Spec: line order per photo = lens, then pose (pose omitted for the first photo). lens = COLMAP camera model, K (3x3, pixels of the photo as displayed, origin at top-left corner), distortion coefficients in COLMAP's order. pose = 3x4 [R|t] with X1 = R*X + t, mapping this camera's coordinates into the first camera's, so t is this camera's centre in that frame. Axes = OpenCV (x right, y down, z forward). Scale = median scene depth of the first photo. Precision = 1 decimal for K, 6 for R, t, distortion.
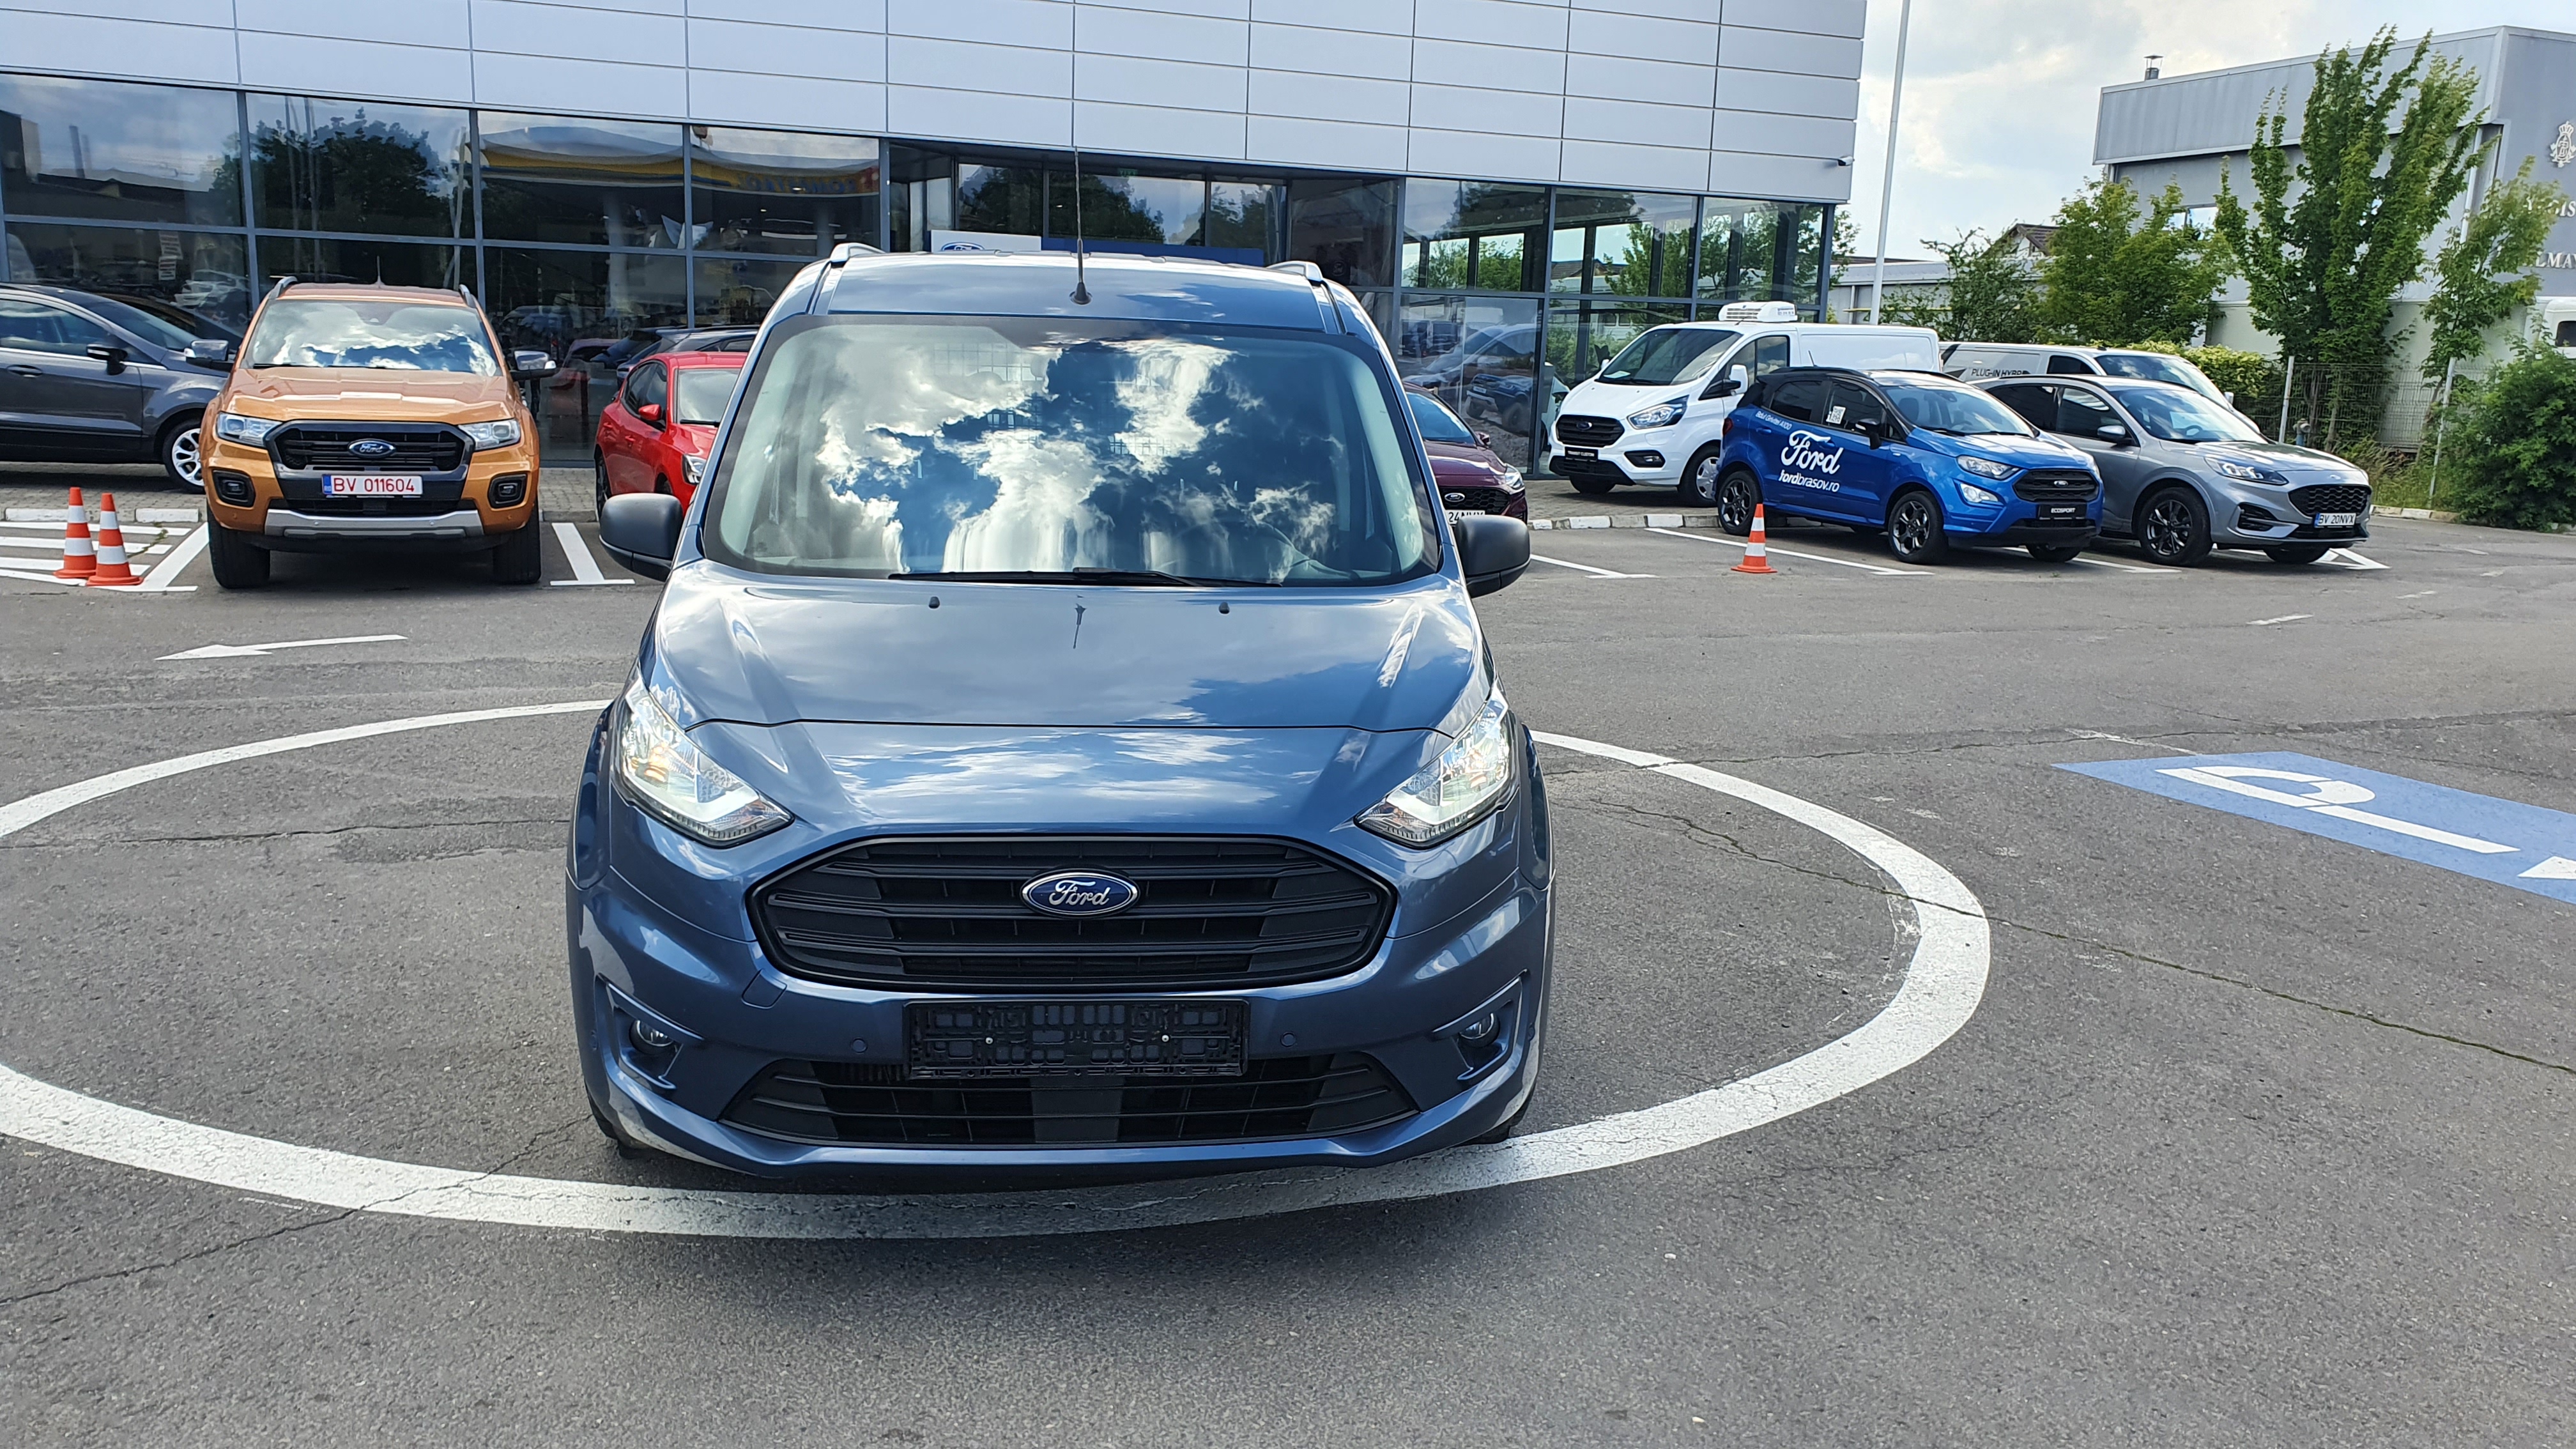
lens RADIAL K [[2001.7, 0, 1270.1], [0, 2001.7, 724.9], [0, 0, 1]] dist [-0.012394, 0.061126]
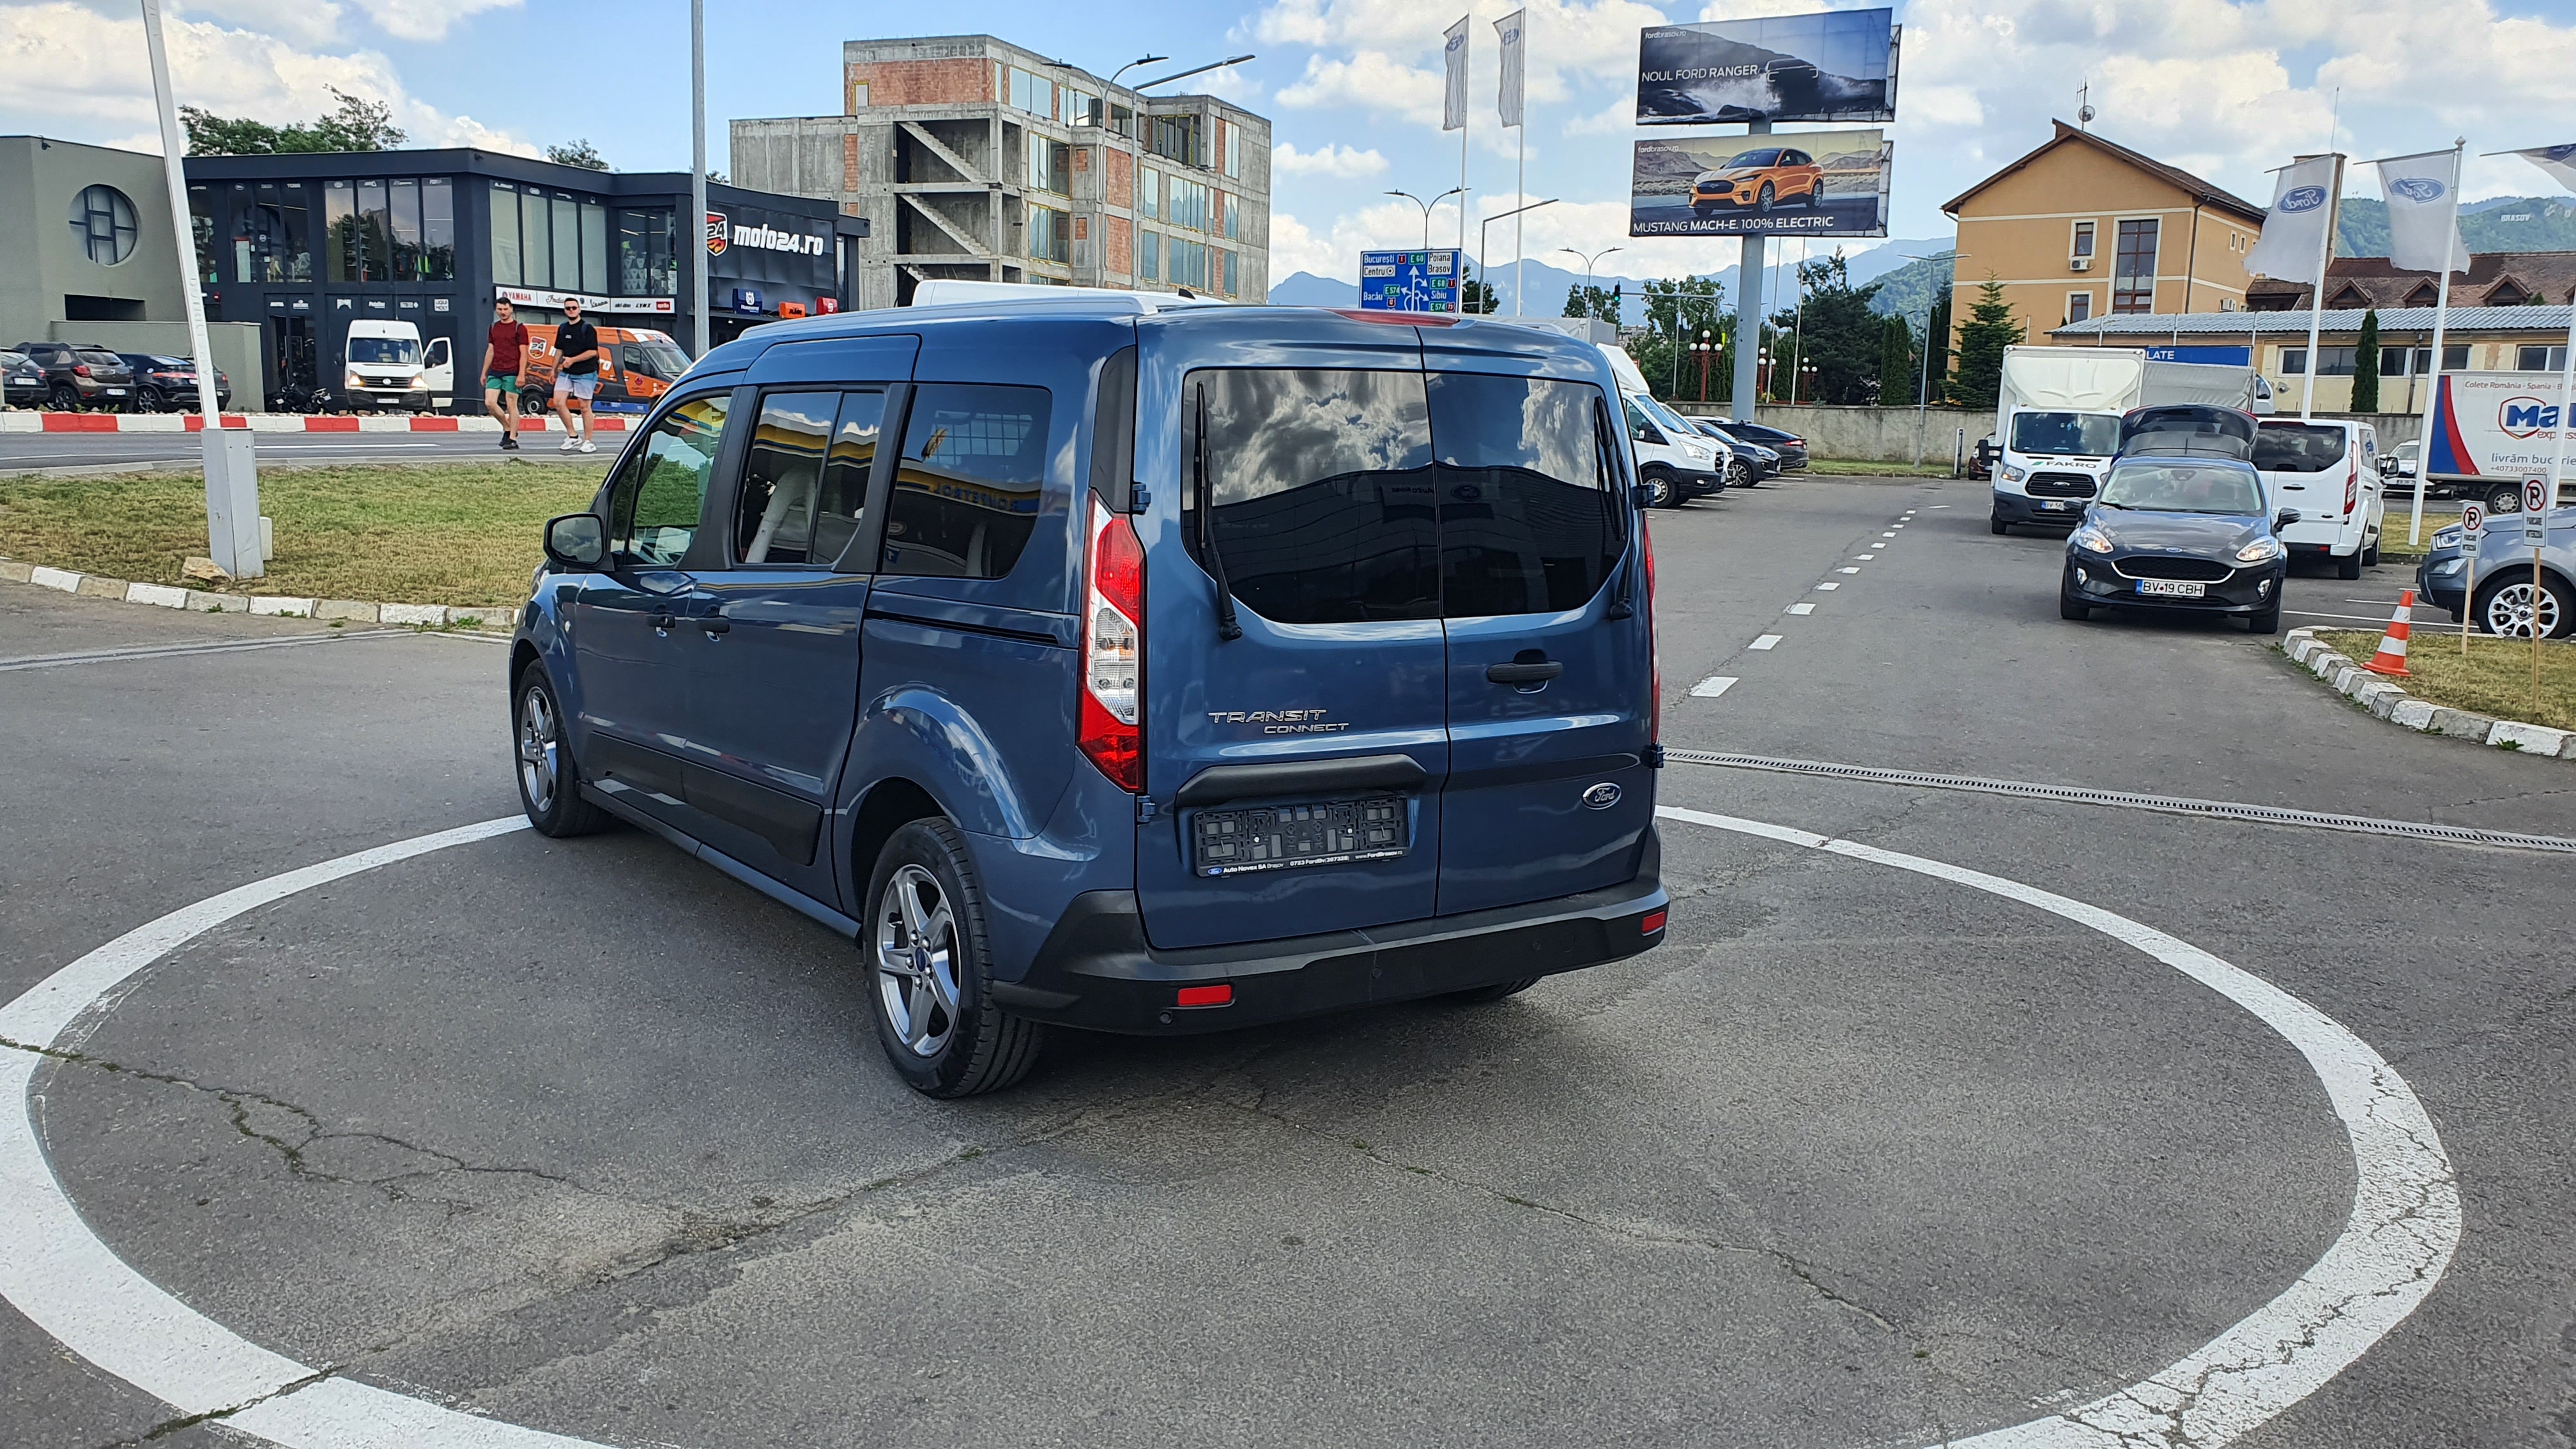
lens RADIAL K [[1978.8, 0, 1282.9], [0, 1978.8, 736.0], [0, 0, 1]] dist [0.022837, 0.000650]
pose [[-0.860126, 0.025580, -0.509440, 0.240278], [-0.145688, 0.944818, 0.293418, -0.264118], [0.488834, 0.326595, -0.808936, 1.468536]]
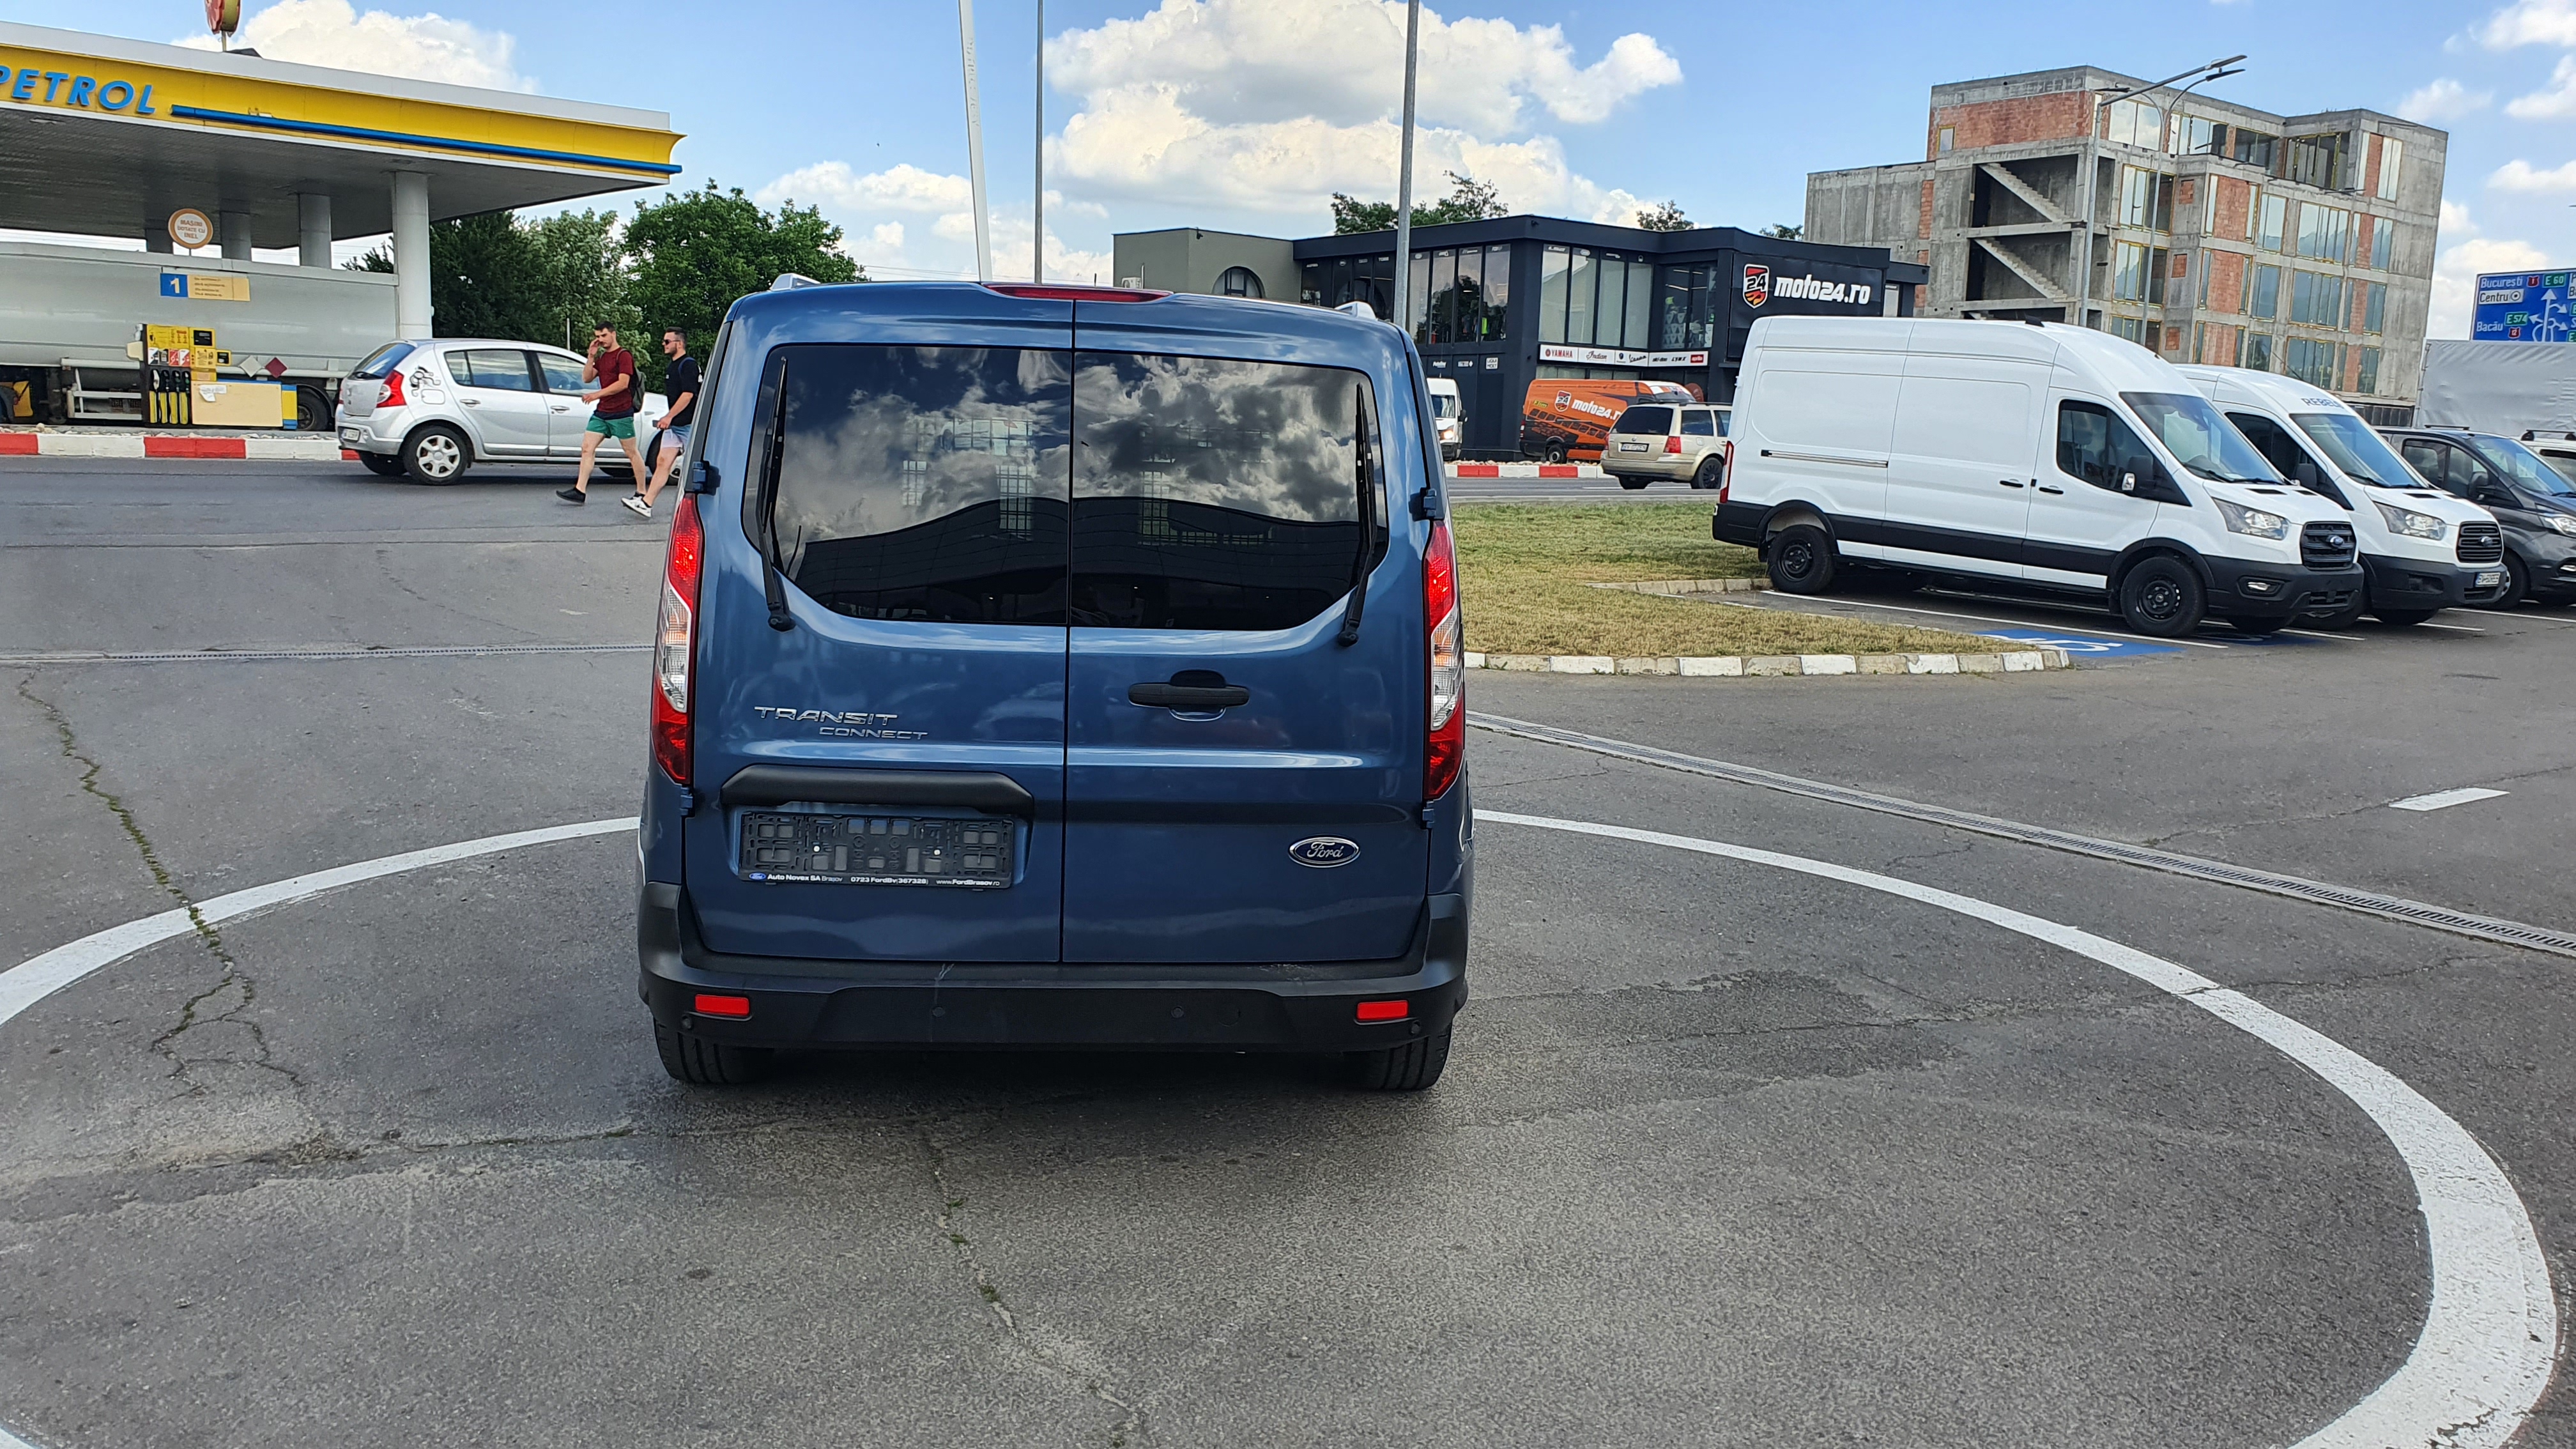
lens RADIAL K [[1997.7, 0, 1288.0], [0, 1997.7, 724.5], [0, 0, 1]] dist [-0.005585, 0.044731]
pose [[-0.997853, -0.064309, -0.012425, -0.148124], [-0.064913, 0.945679, 0.318554, -0.278853], [-0.008736, 0.318677, -0.947823, 1.511632]]
